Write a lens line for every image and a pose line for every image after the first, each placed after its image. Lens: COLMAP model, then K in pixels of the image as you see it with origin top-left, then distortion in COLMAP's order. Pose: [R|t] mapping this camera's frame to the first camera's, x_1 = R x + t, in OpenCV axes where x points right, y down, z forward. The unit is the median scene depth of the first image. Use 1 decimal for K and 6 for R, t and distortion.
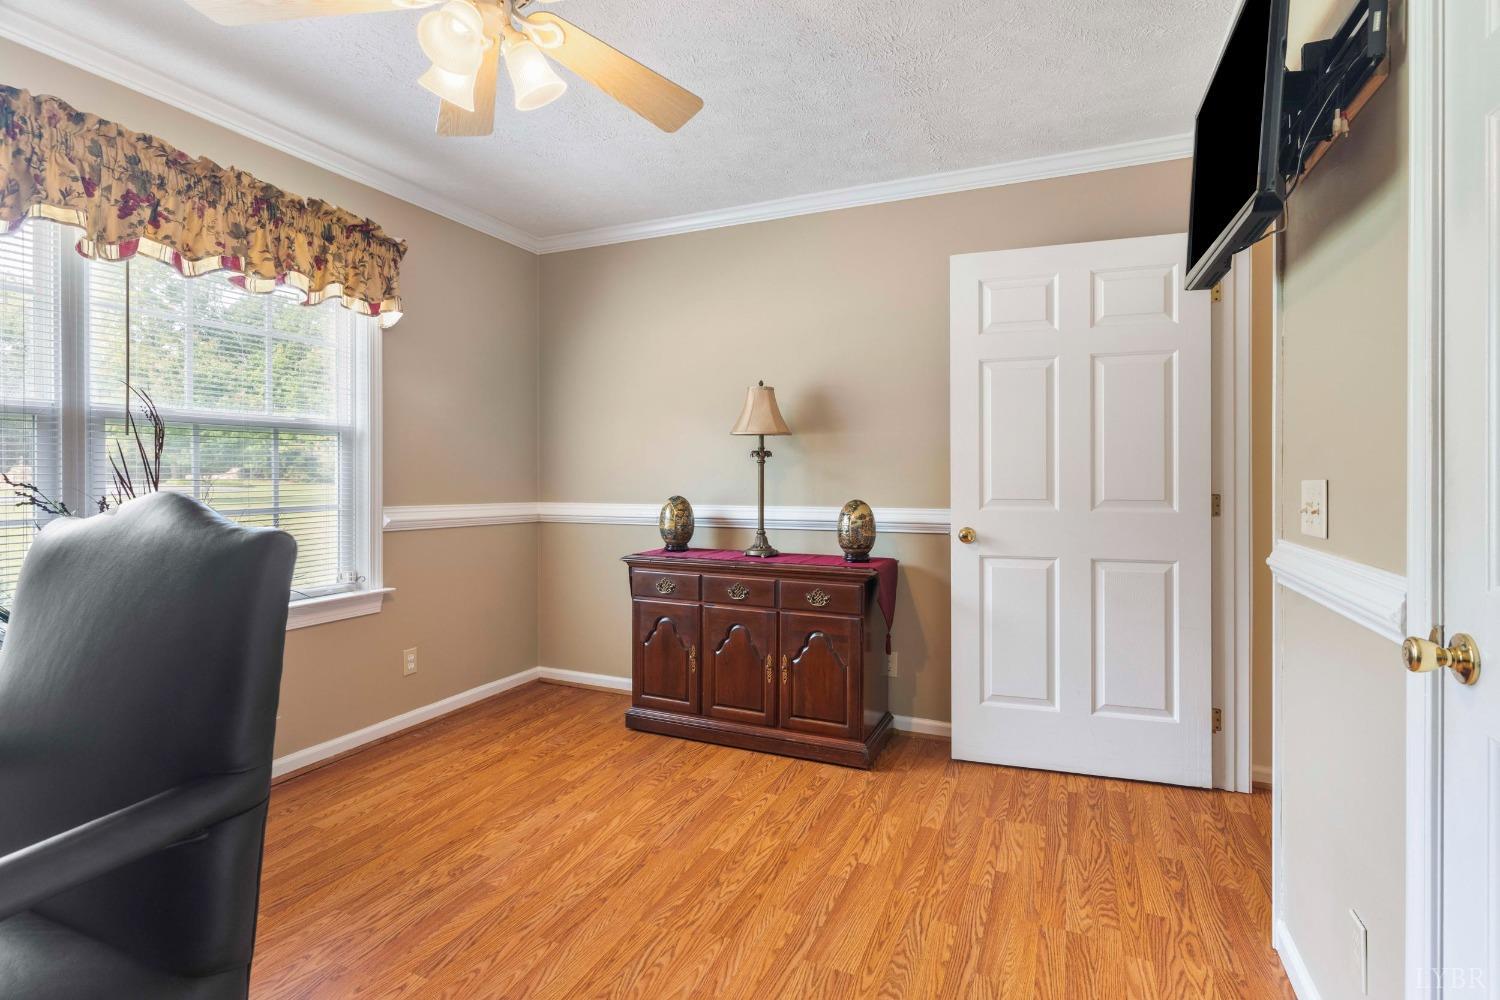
lens RADIAL K [[718.9, 0, 767.9], [0, 718.9, 474.8], [0, 0, 1]] dist [0.002852, -0.000046]
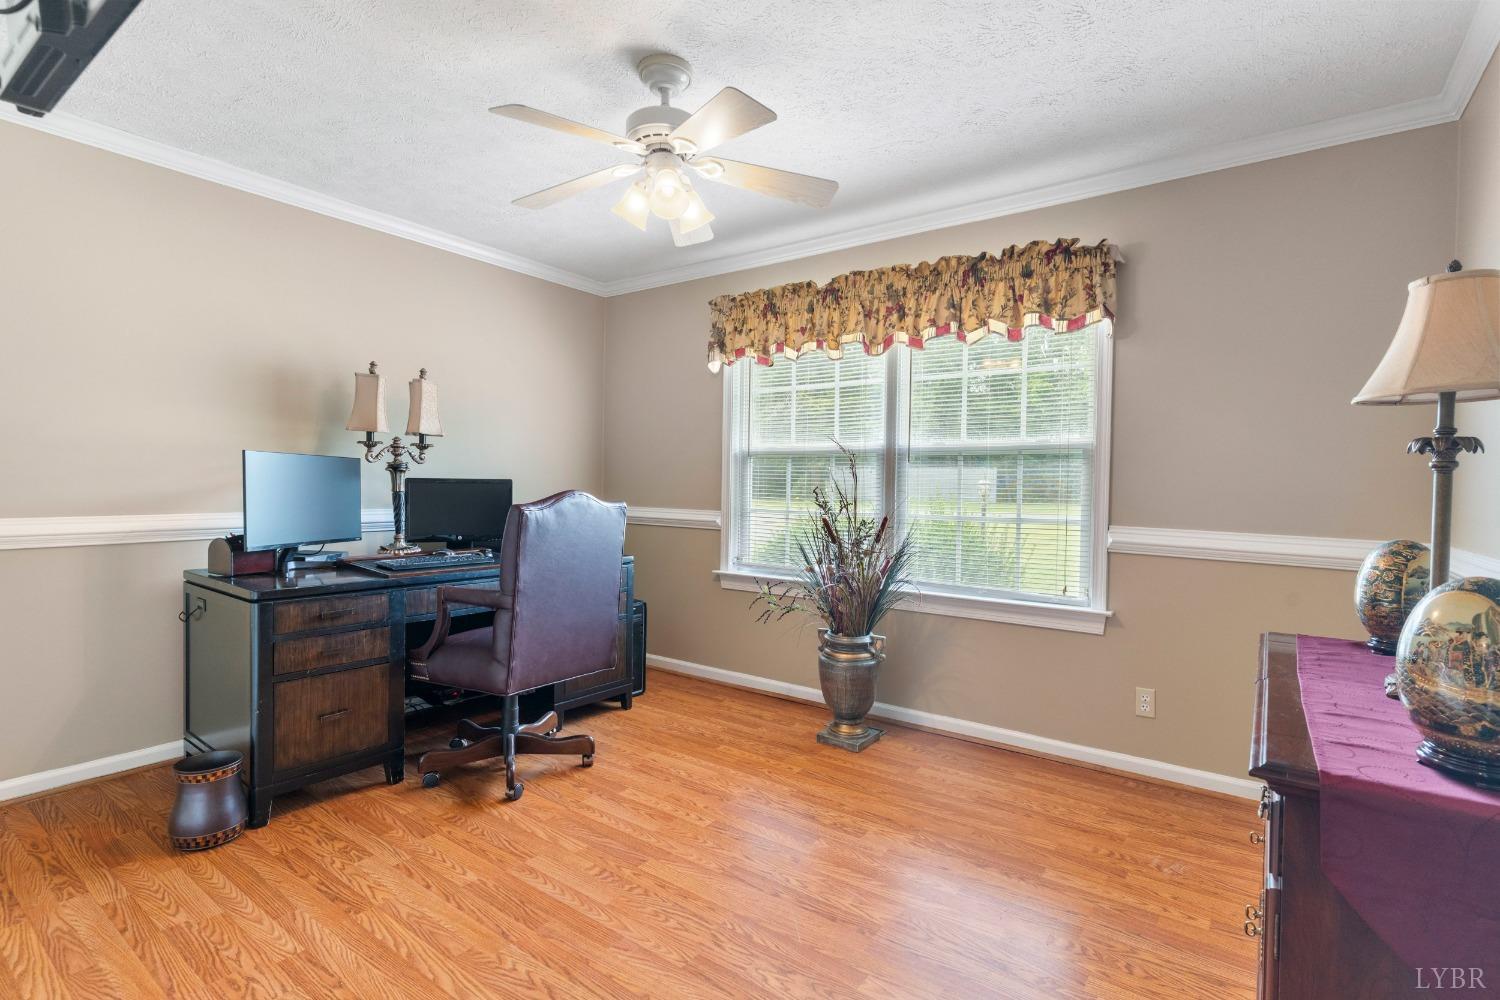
lens RADIAL K [[718.9, 0, 750.4], [0, 718.9, 497.9], [0, 0, 1]] dist [0.002852, -0.000046]
pose [[-0.230173, 0.012538, -0.973069, 0.556179], [-0.016737, 0.999718, 0.016841, 0.000179], [0.973006, 0.020162, -0.229899, 0.844701]]
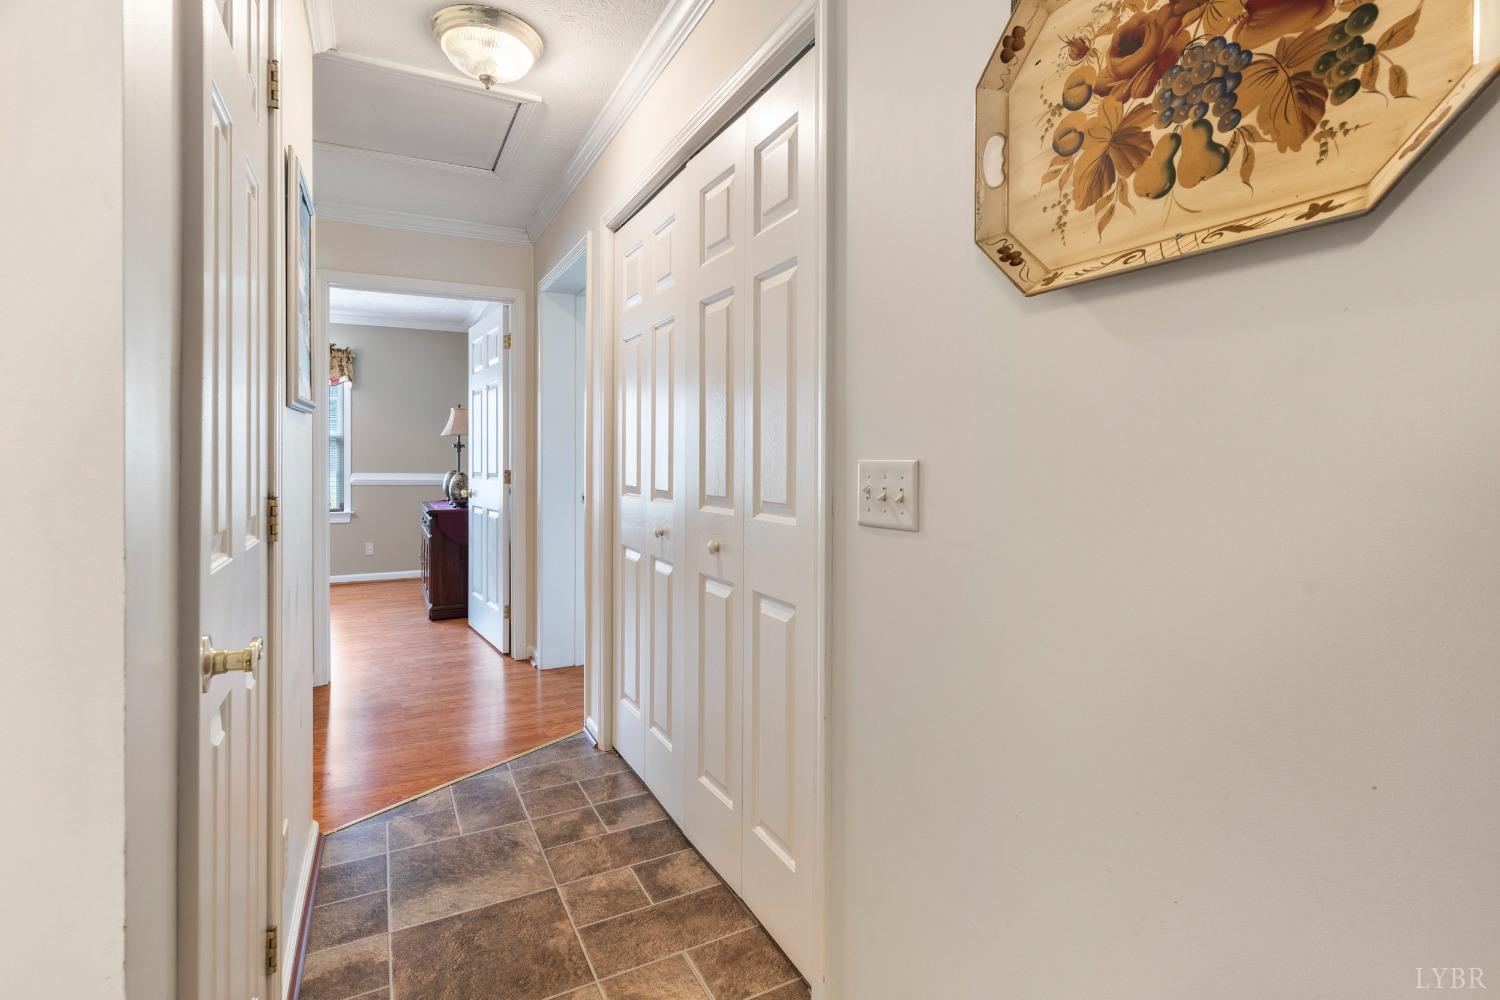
lens RADIAL K [[718.9, 0, 750.3], [0, 718.9, 455.0], [0, 0, 1]] dist [0.002852, -0.000046]
pose [[0.761444, -0.003011, -0.648224, 1.937691], [0.000607, 0.999992, -0.003932, 0.000311], [0.648231, 0.002601, 0.761439, 0.163884]]
